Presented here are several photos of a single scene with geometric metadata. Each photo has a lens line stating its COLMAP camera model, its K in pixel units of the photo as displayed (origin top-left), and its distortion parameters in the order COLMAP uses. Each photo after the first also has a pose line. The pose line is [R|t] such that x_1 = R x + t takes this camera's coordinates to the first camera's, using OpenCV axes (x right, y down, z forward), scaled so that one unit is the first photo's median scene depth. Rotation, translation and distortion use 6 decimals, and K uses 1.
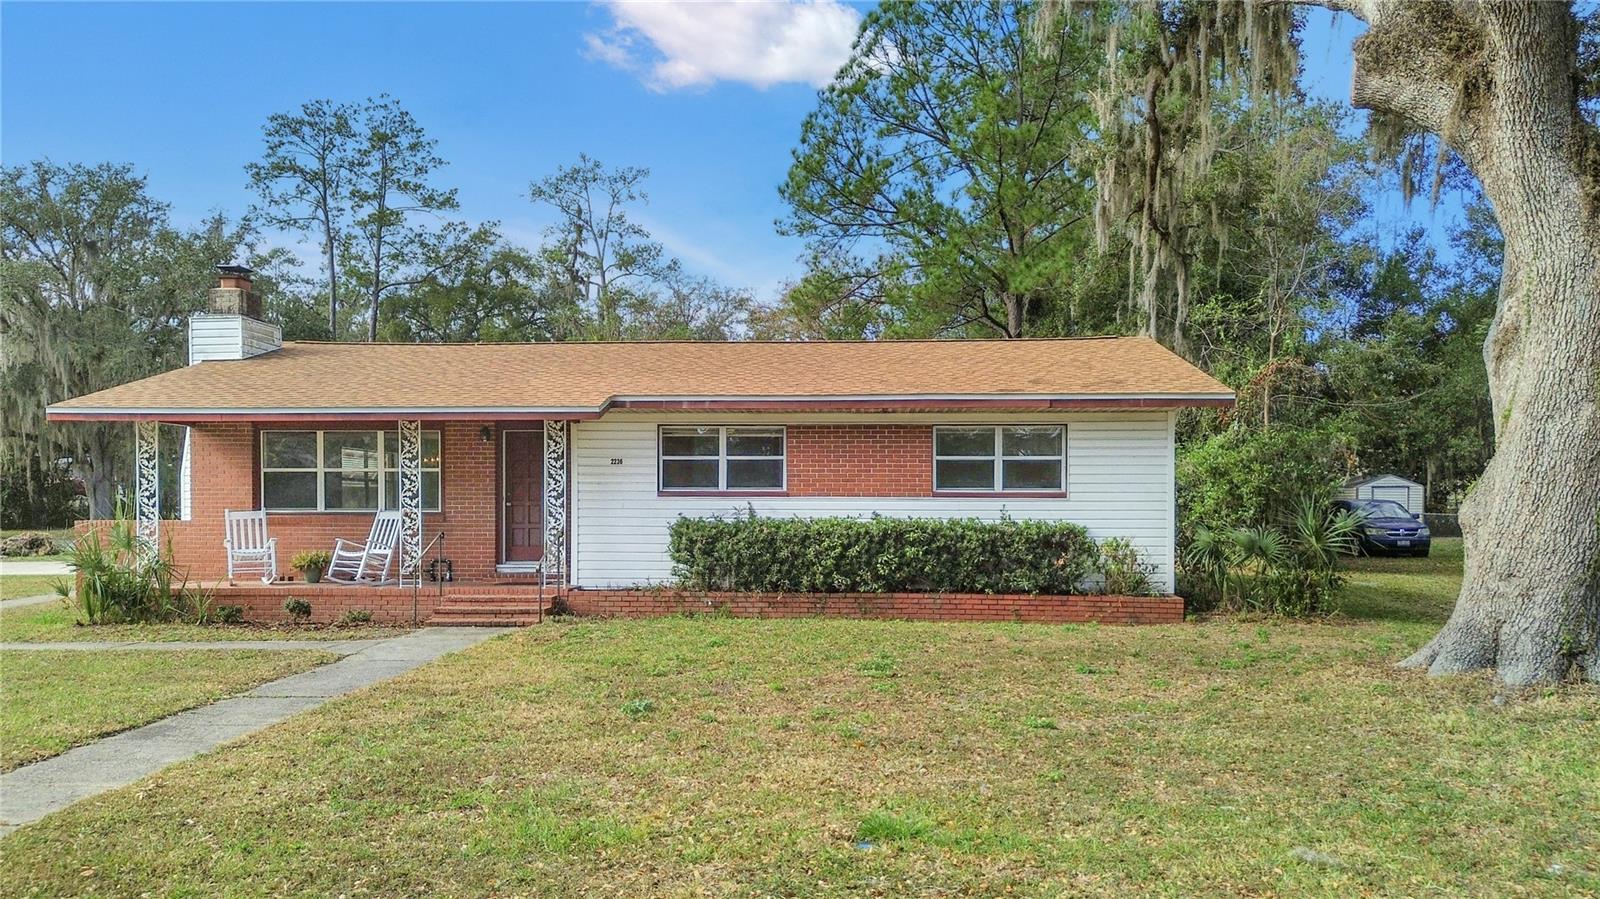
lens RADIAL K [[1129.8, 0, 825.2], [0, 1129.8, 551.2], [0, 0, 1]] dist [0.028227, -0.002795]
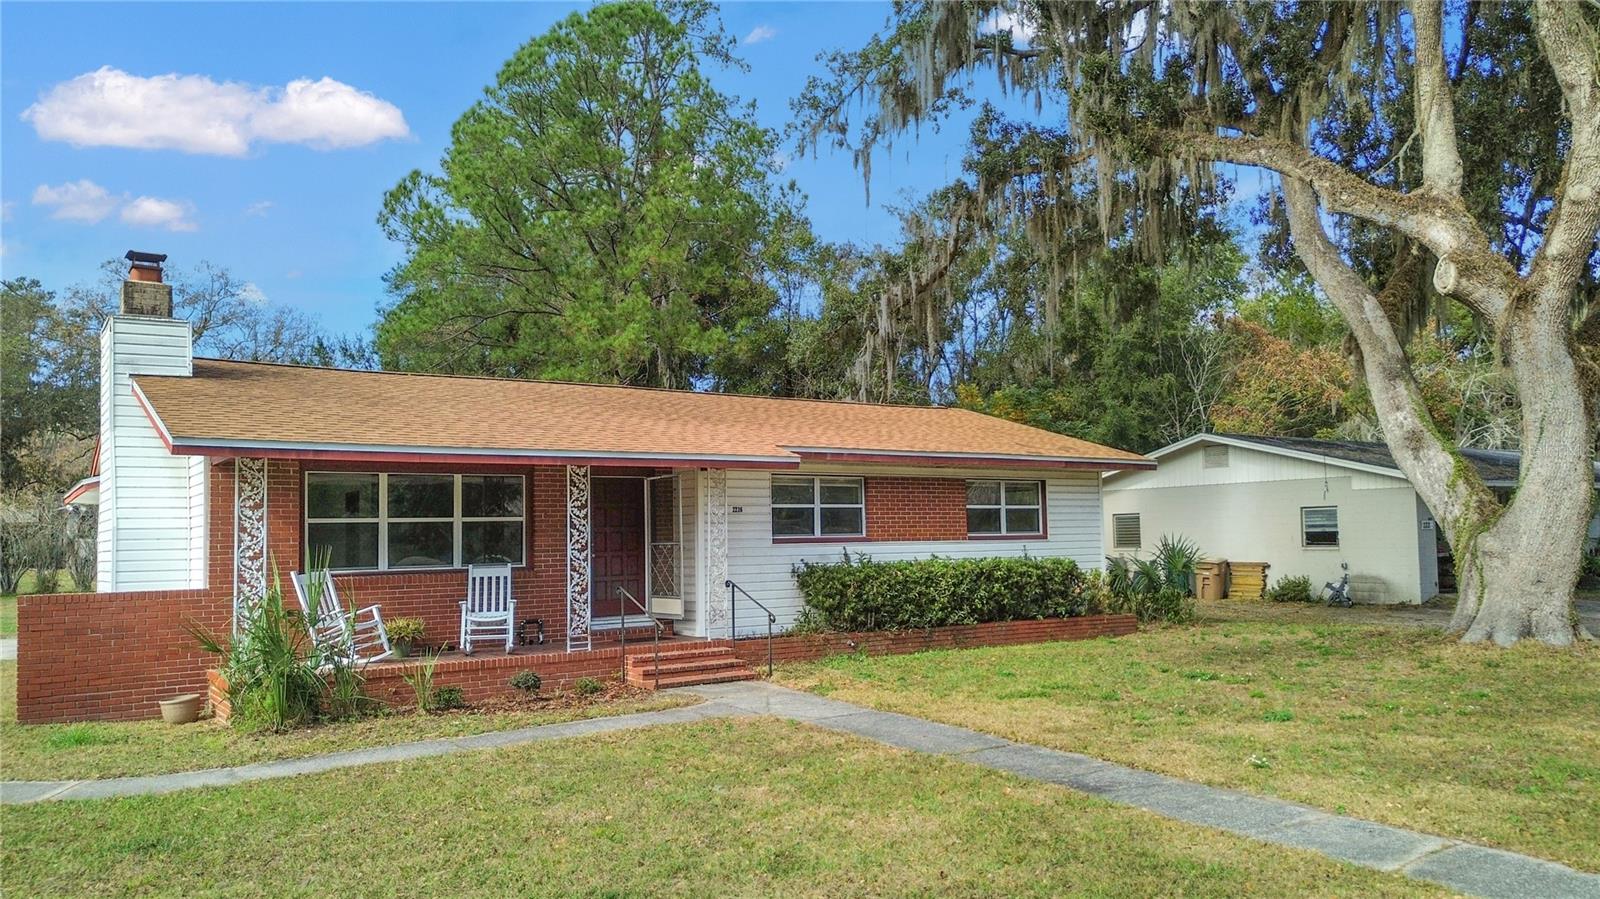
lens RADIAL K [[1128.6, 0, 801.6], [0, 1128.6, 444.8], [0, 0, 1]] dist [0.072763, -0.068976]
pose [[0.795100, 0.035042, 0.605465, -0.712251], [0.044290, 0.992309, -0.115593, -0.016856], [-0.604858, 0.118725, 0.787433, 0.158869]]
